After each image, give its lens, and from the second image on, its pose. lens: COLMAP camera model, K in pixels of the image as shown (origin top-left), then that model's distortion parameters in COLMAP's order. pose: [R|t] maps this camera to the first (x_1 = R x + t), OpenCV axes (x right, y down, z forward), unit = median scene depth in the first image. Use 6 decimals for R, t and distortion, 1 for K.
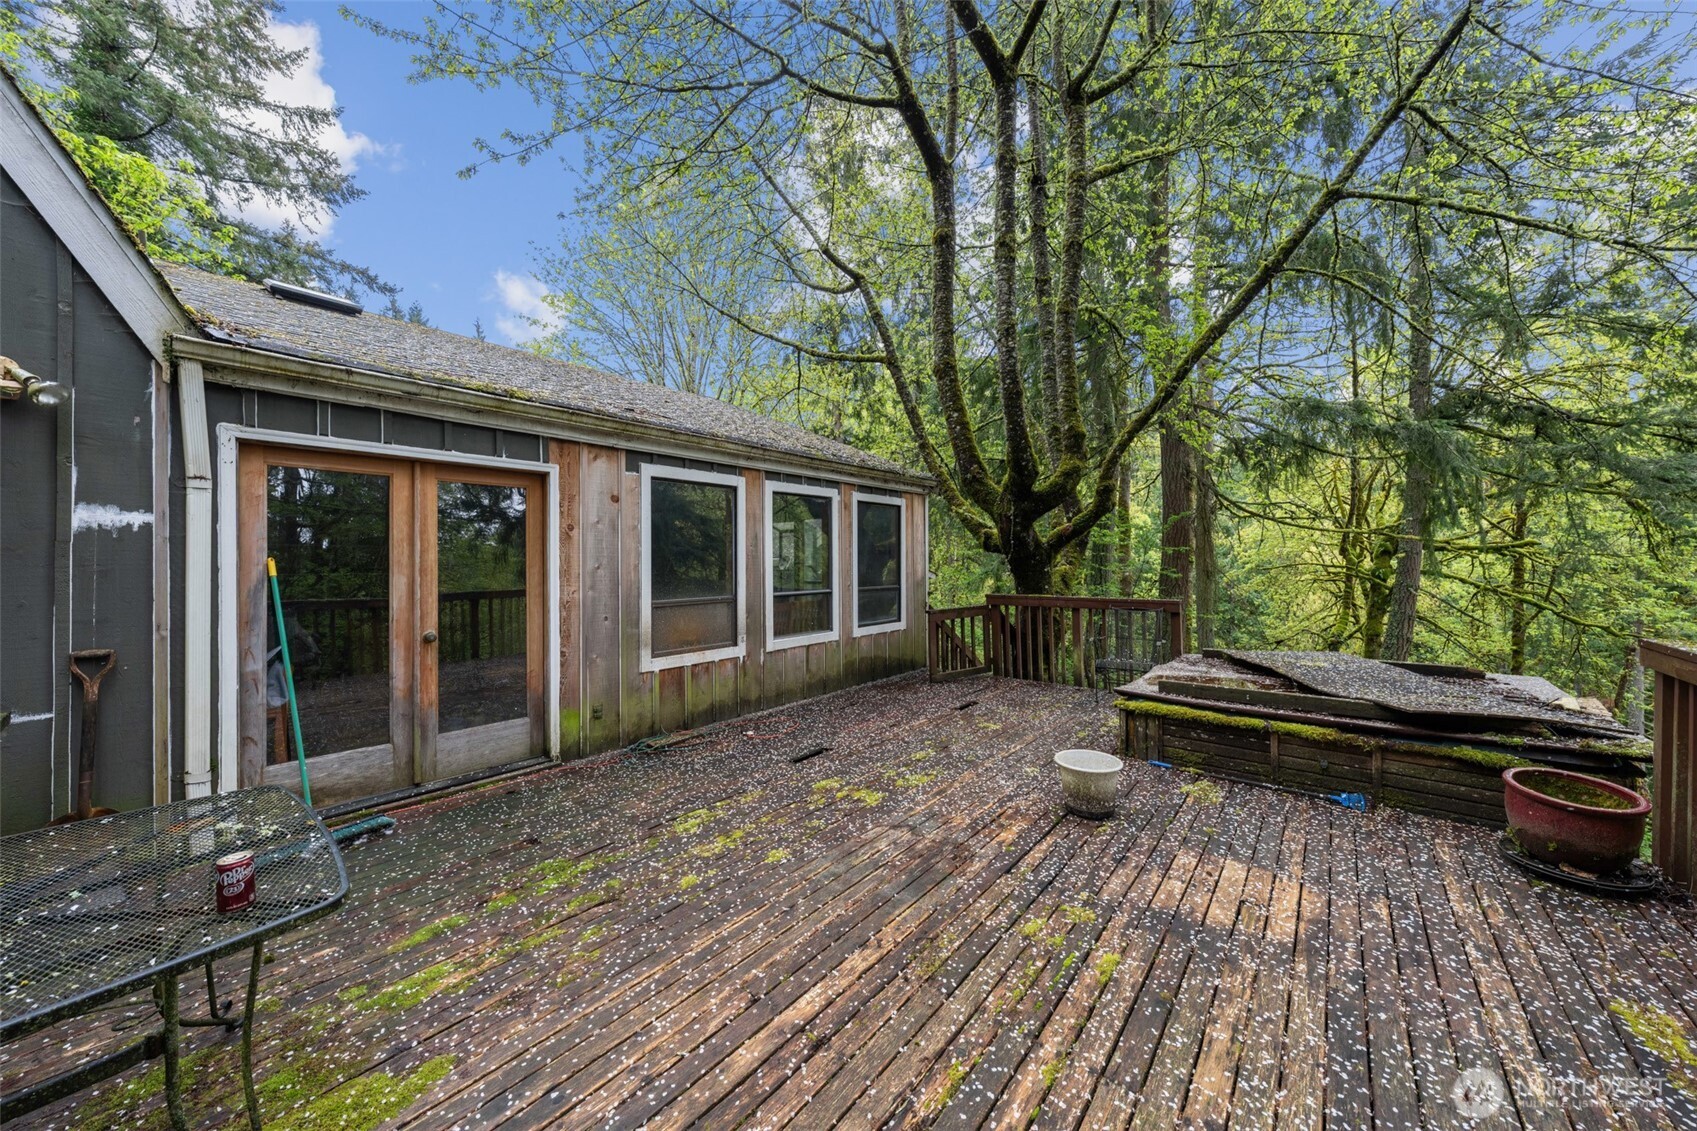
lens RADIAL K [[576.8, 0, 844.1], [0, 576.8, 556.6], [0, 0, 1]] dist [-0.001620, -0.000225]
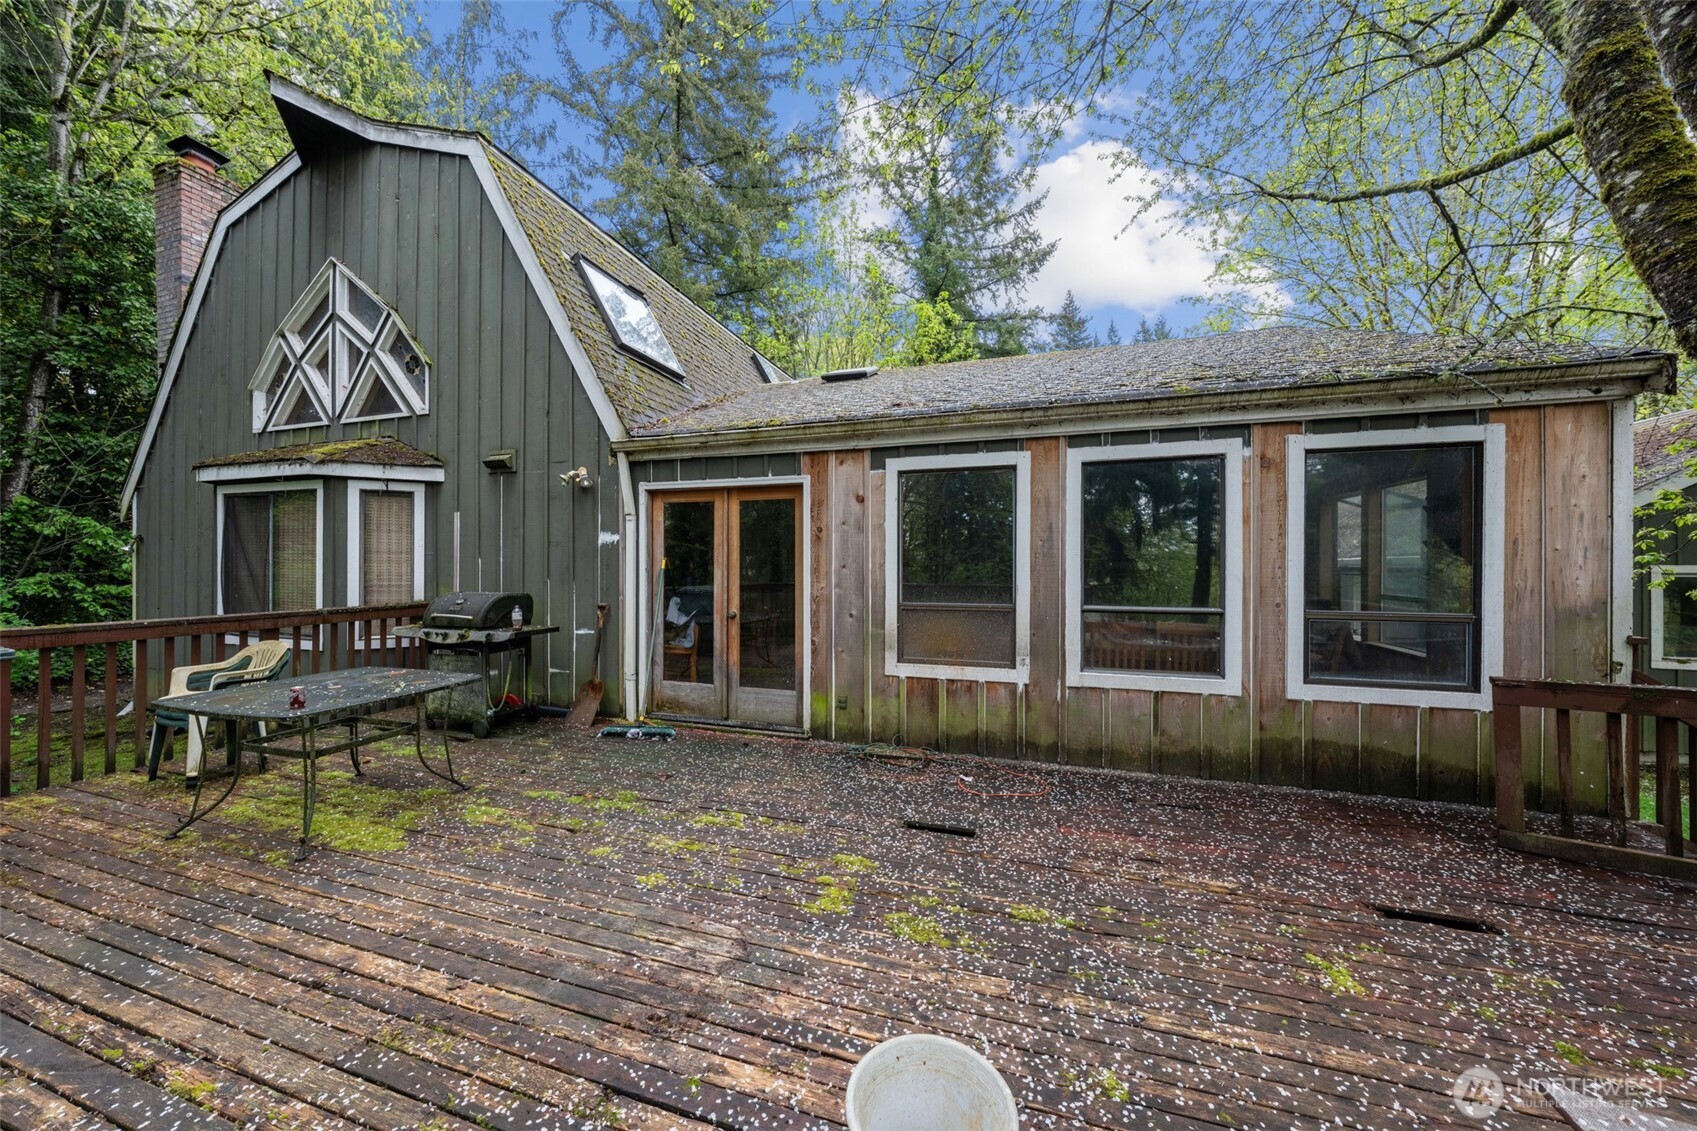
lens RADIAL K [[576.8, 0, 841.6], [0, 576.8, 560.4], [0, 0, 1]] dist [-0.001620, -0.000225]
pose [[0.385631, 0.006658, -0.922629, 0.560207], [0.006854, 0.999926, 0.010081, -0.002651], [0.922627, -0.010212, 0.385557, 0.606930]]
